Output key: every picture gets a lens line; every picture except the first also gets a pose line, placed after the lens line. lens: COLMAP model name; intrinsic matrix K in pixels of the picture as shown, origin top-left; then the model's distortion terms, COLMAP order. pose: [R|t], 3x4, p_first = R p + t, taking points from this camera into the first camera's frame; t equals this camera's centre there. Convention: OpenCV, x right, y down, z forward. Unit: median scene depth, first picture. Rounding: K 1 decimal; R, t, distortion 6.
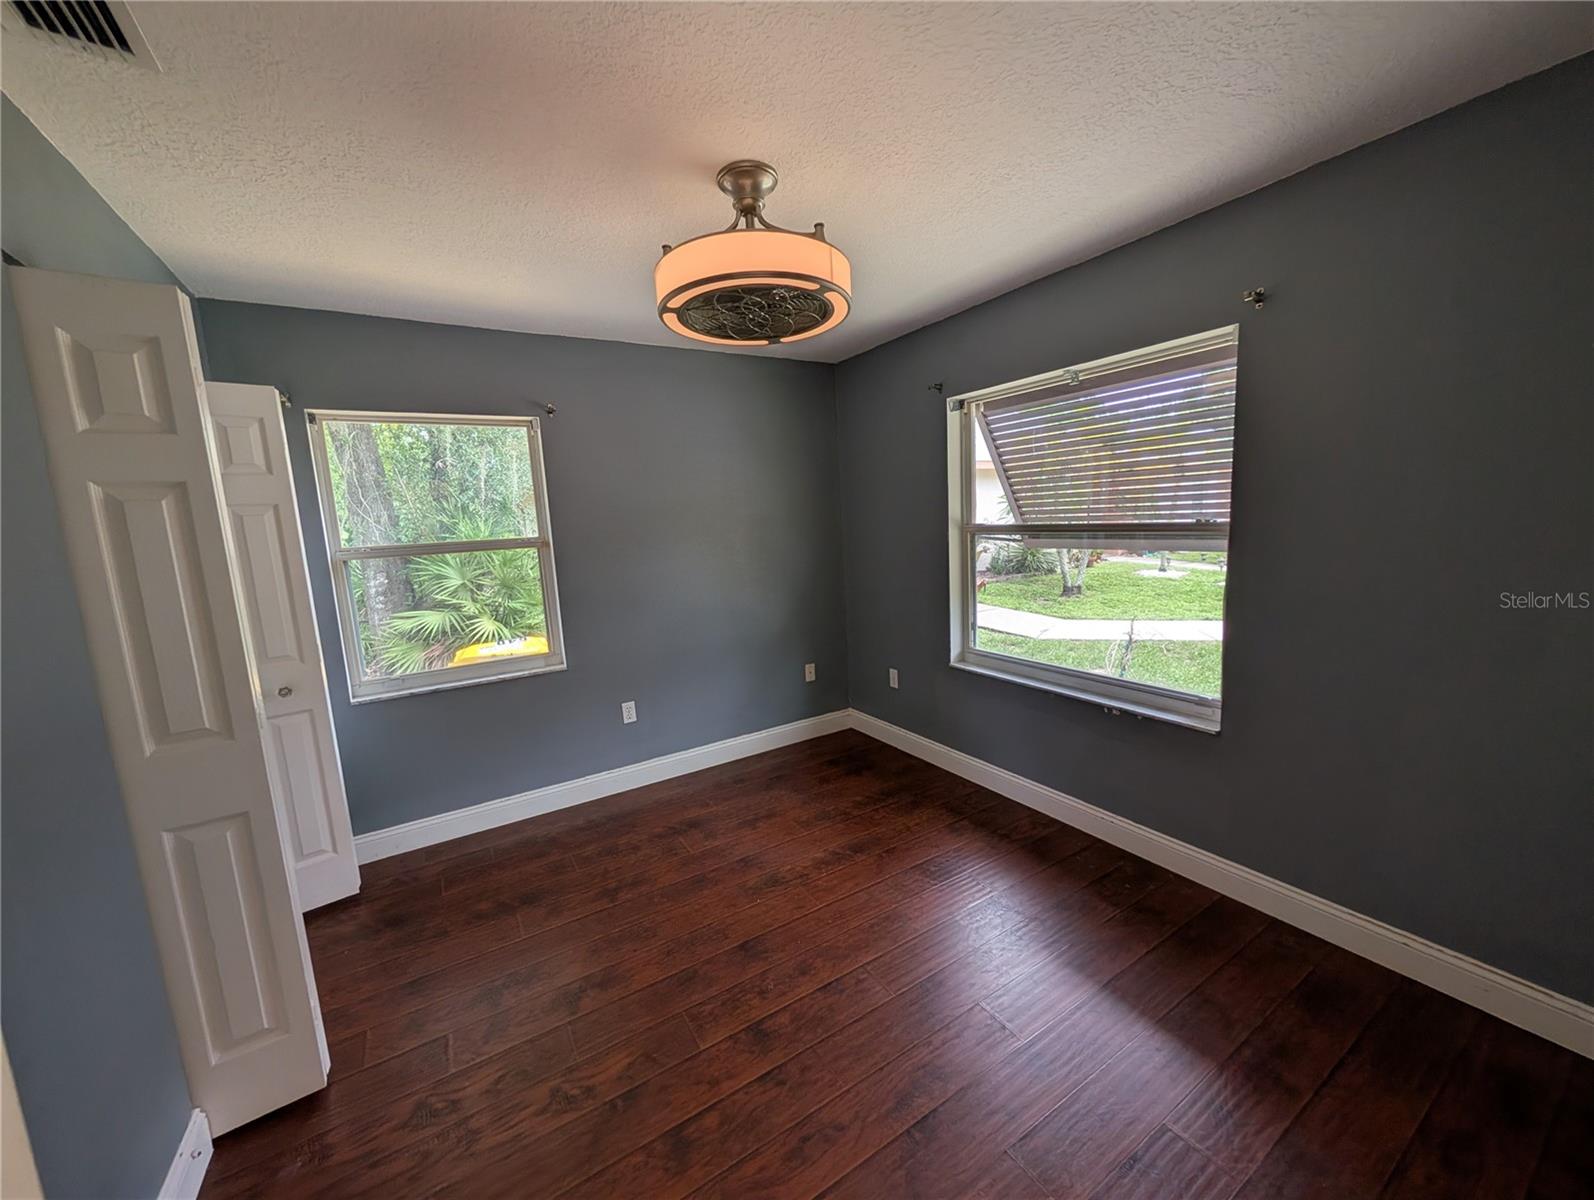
lens RADIAL K [[607.0, 0, 802.2], [0, 607.0, 597.3], [0, 0, 1]] dist [0.000184, 0.000201]
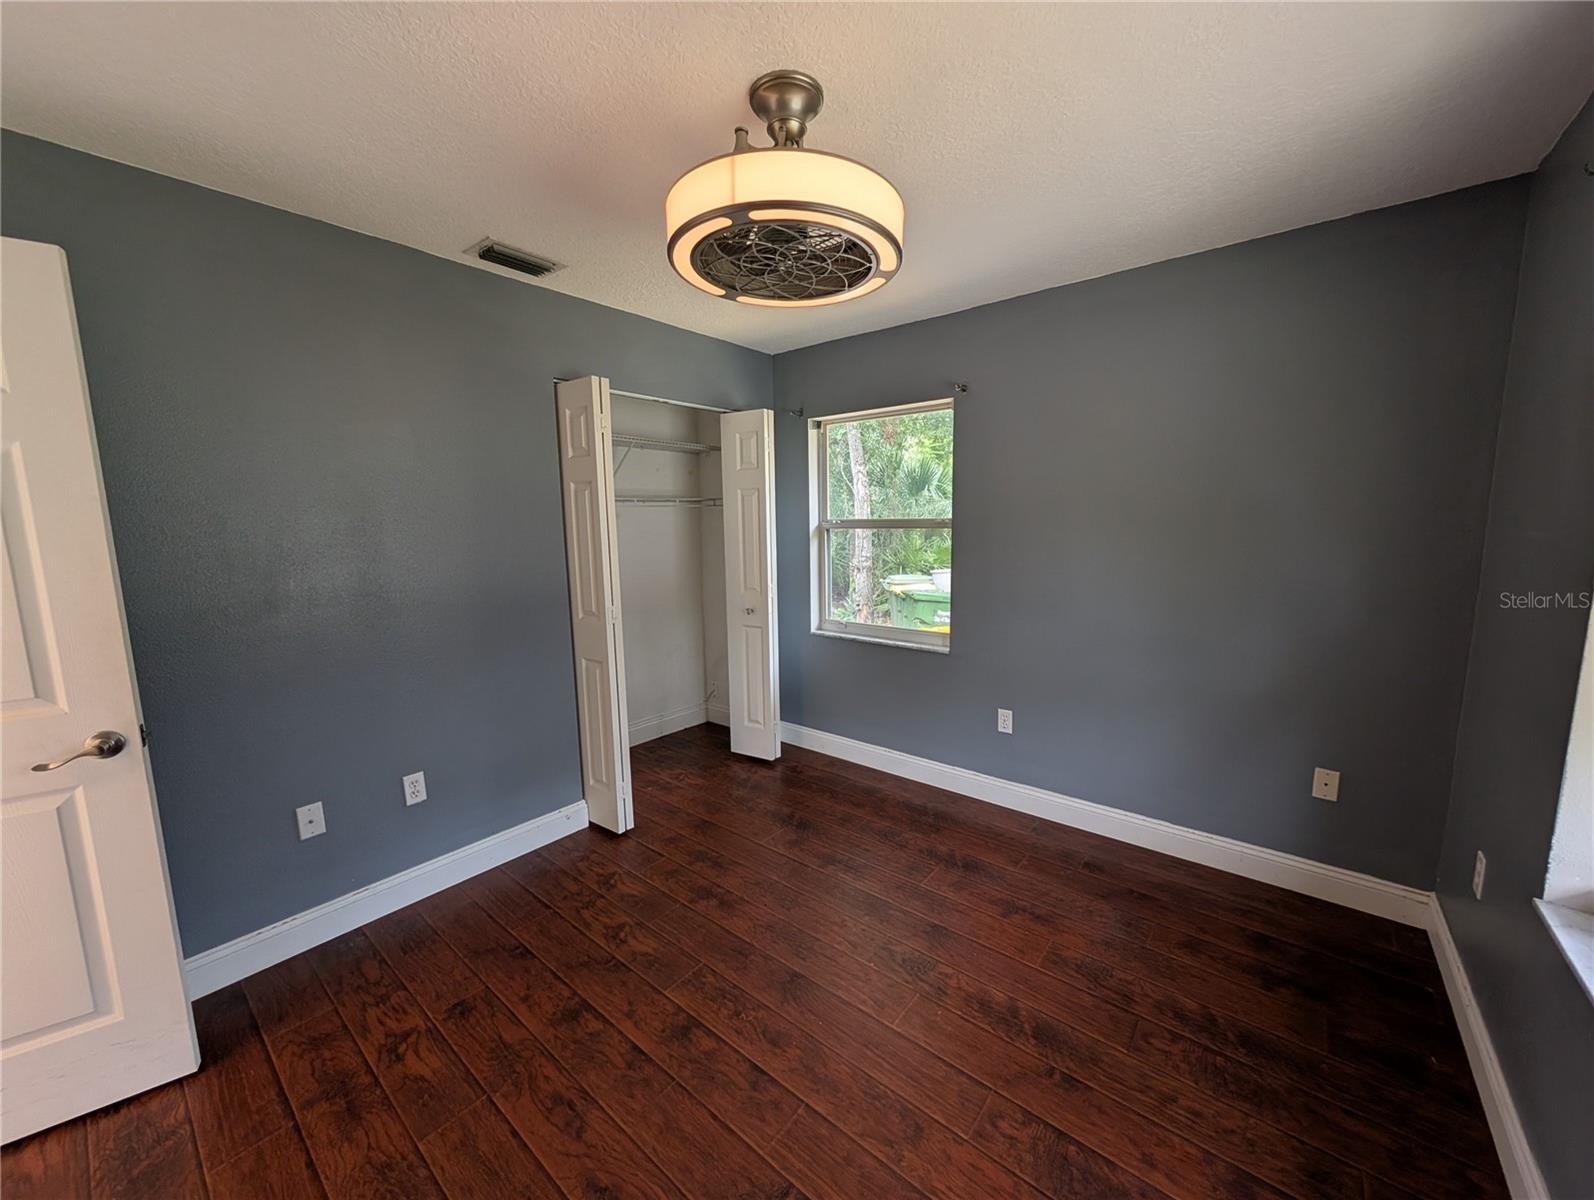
lens RADIAL K [[607.0, 0, 802.2], [0, 607.0, 597.3], [0, 0, 1]] dist [0.000184, 0.000201]
pose [[0.324646, 0.171846, -0.930094, 0.505480], [-0.127381, 0.982342, 0.137037, -0.087938], [0.937219, 0.073988, 0.340803, 0.499363]]
